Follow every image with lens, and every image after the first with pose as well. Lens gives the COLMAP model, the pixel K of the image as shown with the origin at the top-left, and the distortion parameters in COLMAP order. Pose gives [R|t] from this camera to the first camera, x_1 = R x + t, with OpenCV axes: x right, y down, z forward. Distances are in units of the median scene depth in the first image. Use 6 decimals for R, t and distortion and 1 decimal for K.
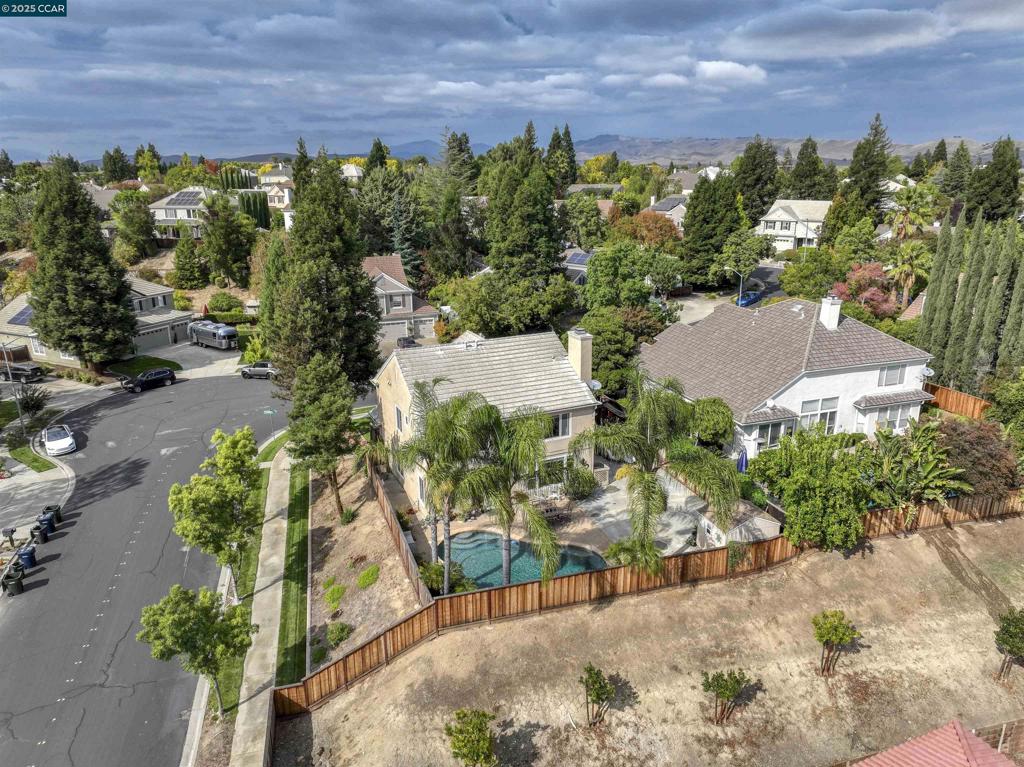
lens RADIAL K [[713.0, 0, 512.0], [0, 713.0, 383.5], [0, 0, 1]] dist [-0.004709, 0.020840]
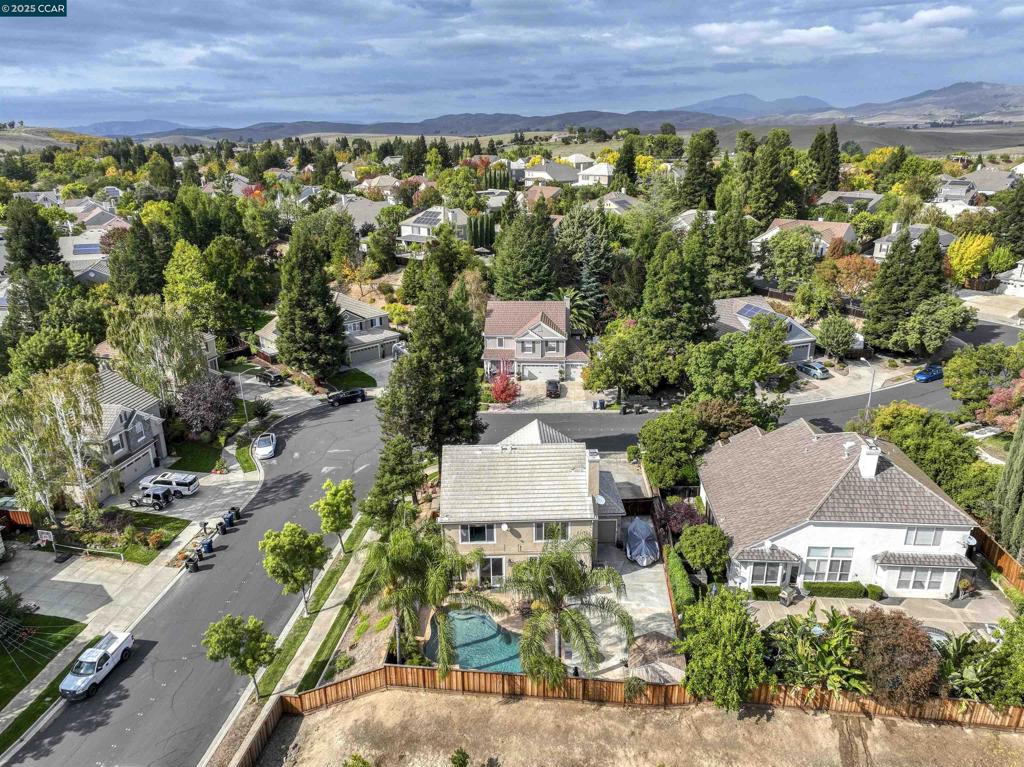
lens RADIAL K [[708.9, 0, 511.8], [0, 708.9, 388.6], [0, 0, 1]] dist [0.004146, 0.001870]
pose [[0.921528, 0.132091, -0.365156, 0.292187], [-0.110810, 0.990718, 0.078736, -0.193661], [0.372166, -0.032094, 0.927611, -0.091470]]
